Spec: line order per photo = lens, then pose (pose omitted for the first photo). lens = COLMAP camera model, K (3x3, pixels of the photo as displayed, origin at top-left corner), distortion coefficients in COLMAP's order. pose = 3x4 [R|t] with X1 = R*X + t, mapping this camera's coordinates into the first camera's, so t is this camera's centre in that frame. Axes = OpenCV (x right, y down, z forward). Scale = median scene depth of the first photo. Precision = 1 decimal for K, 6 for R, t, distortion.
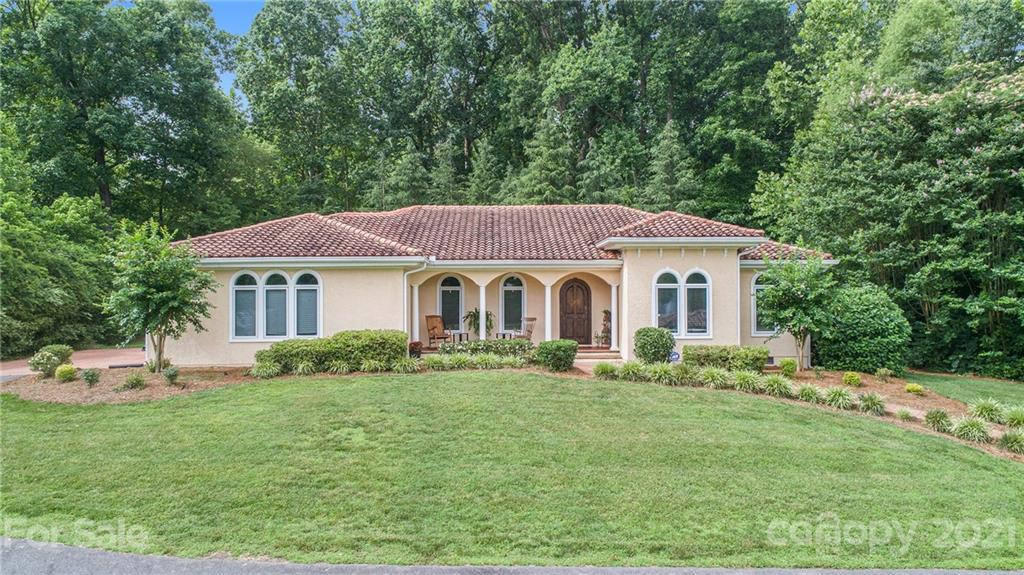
lens RADIAL K [[684.2, 0, 511.0], [0, 684.2, 287.0], [0, 0, 1]] dist [-0.014655, 0.002179]
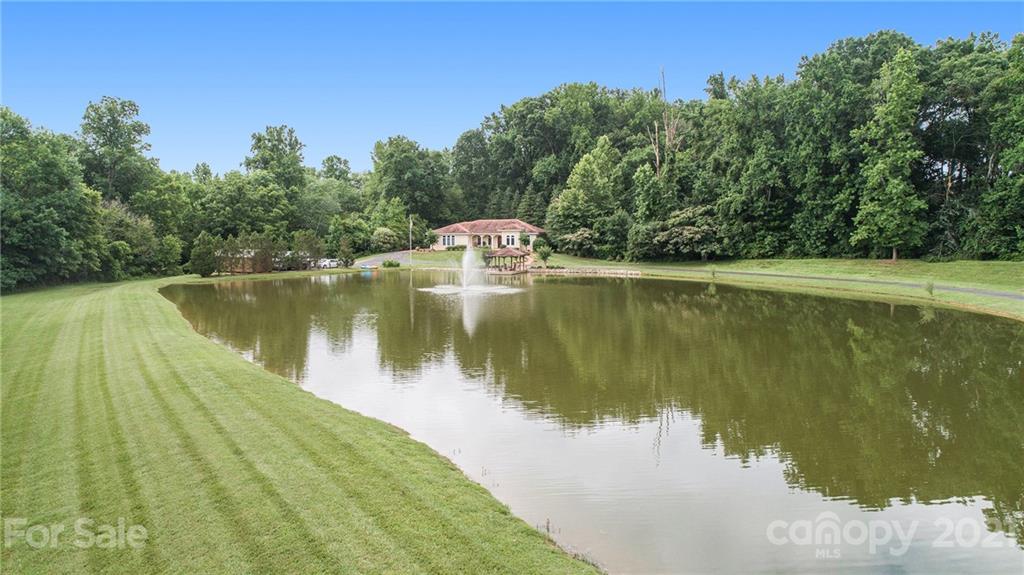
lens RADIAL K [[684.2, 0, 507.0], [0, 684.2, 285.2], [0, 0, 1]] dist [-0.014655, 0.002179]
pose [[0.937030, 0.026825, -0.348216, 2.273933], [0.009195, 0.994805, 0.101379, -0.190128], [0.349127, -0.098197, 0.931916, -4.546970]]
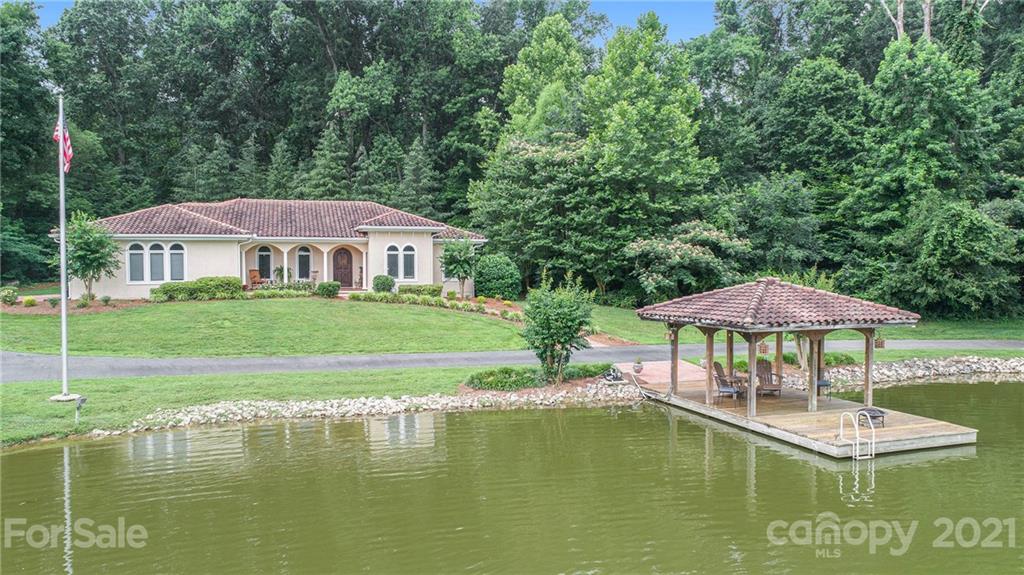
lens RADIAL K [[684.2, 0, 511.3], [0, 684.2, 287.7], [0, 0, 1]] dist [-0.014655, 0.002179]
pose [[0.956507, -0.006953, 0.291628, -0.000338], [-0.007264, 0.998838, 0.047641, 0.002430], [-0.291620, -0.047687, 0.955345, -0.812176]]
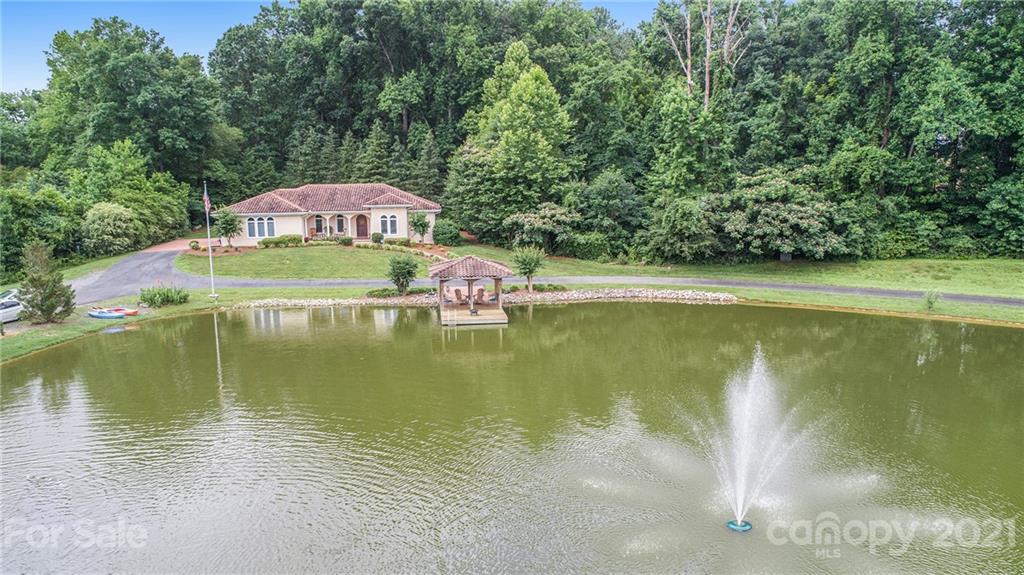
lens RADIAL K [[684.2, 0, 508.8], [0, 684.2, 286.1], [0, 0, 1]] dist [-0.014655, 0.002179]
pose [[0.996890, -0.018153, 0.076688, 0.550862], [0.003765, 0.982969, 0.183735, -0.276227], [-0.078717, -0.182875, 0.979980, -2.223319]]
